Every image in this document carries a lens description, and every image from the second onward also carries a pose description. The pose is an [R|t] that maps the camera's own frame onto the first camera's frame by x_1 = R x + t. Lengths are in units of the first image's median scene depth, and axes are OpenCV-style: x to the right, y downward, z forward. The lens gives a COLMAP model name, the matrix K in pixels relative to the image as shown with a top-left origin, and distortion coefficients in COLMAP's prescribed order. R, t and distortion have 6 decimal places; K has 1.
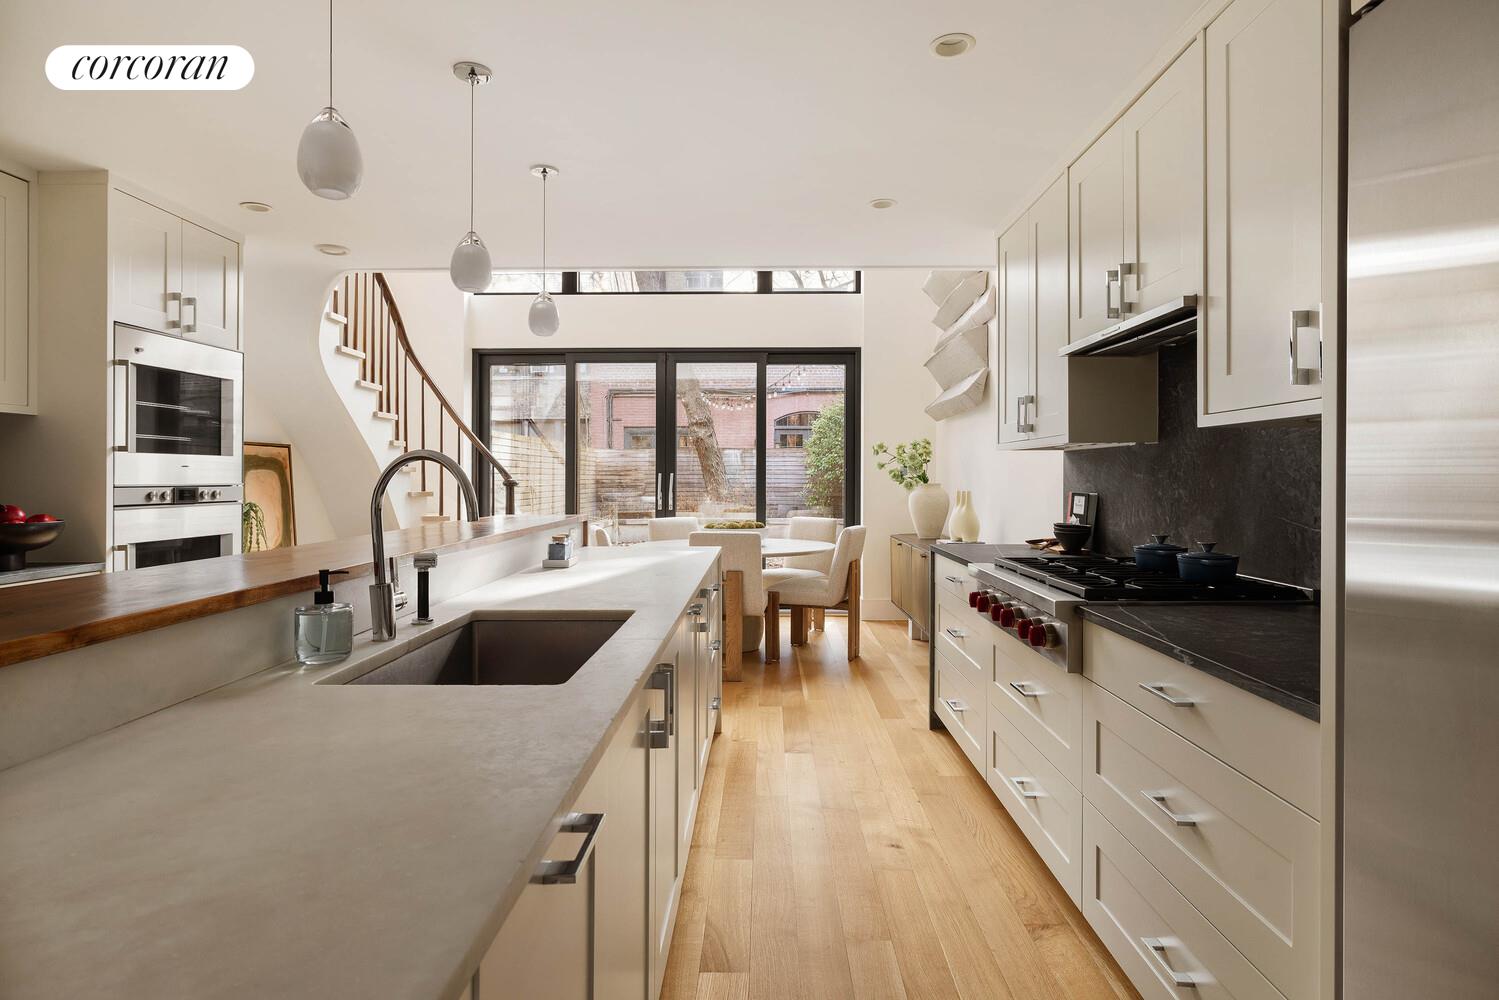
lens RADIAL K [[816.7, 0, 749.6], [0, 816.7, 494.6], [0, 0, 1]] dist [0.000917, -0.001162]
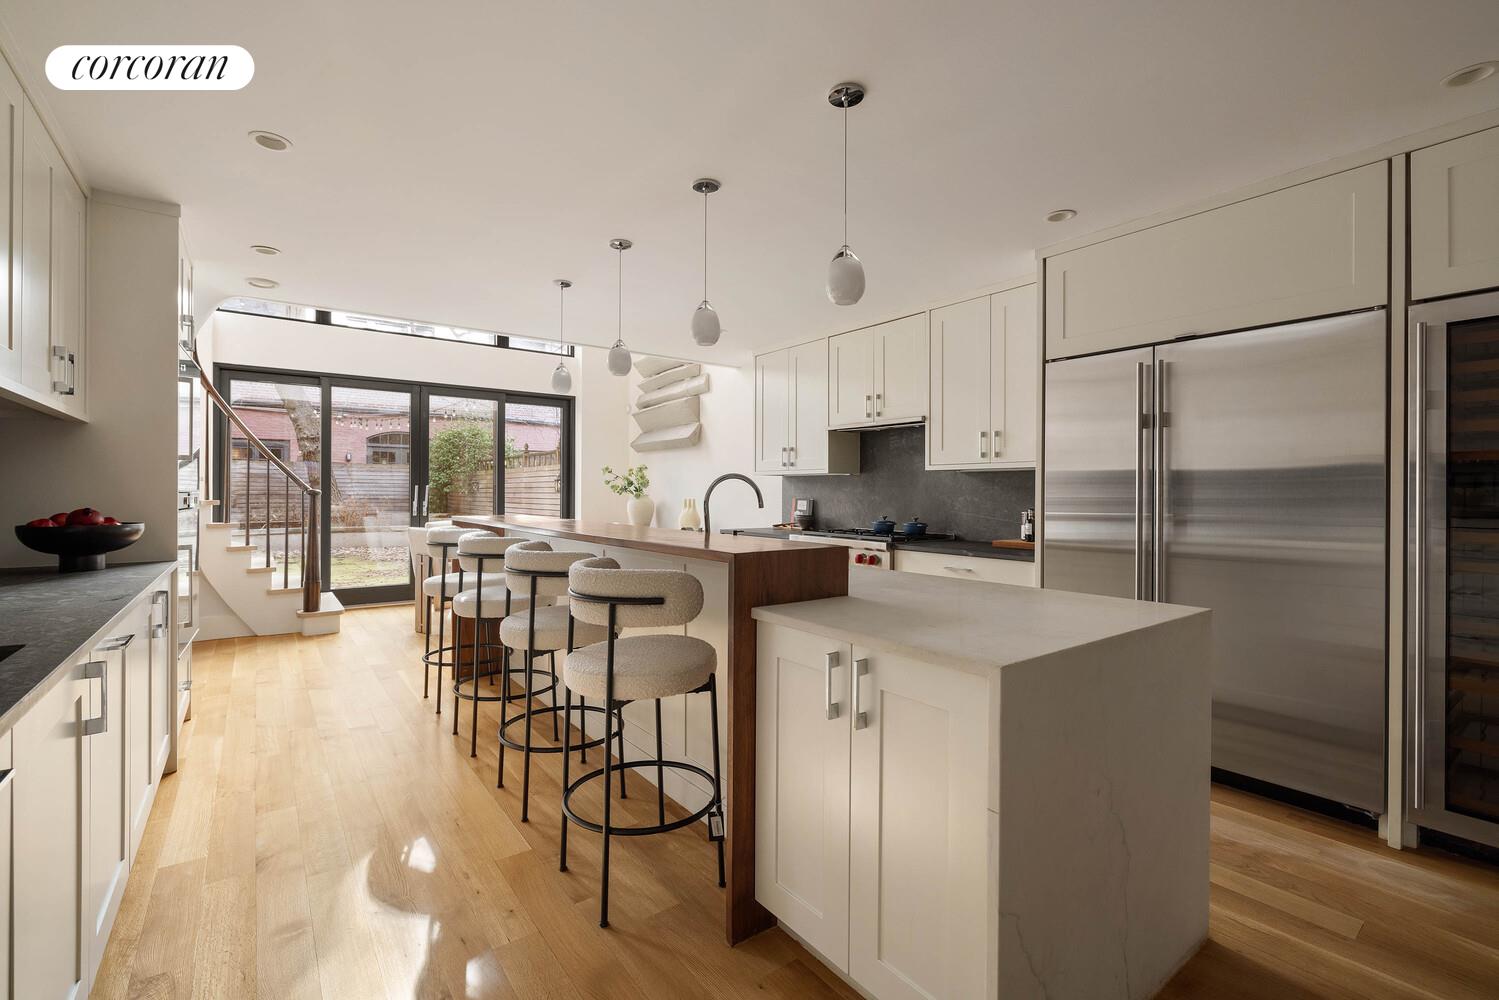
lens RADIAL K [[670.8, 0, 742.9], [0, 670.8, 503.7], [0, 0, 1]] dist [-0.004004, -0.000074]
pose [[0.796531, -0.004205, 0.604583, -0.323410], [0.005928, 0.999982, -0.000856, 0.004649], [-0.604568, 0.004266, 0.796542, -0.076536]]
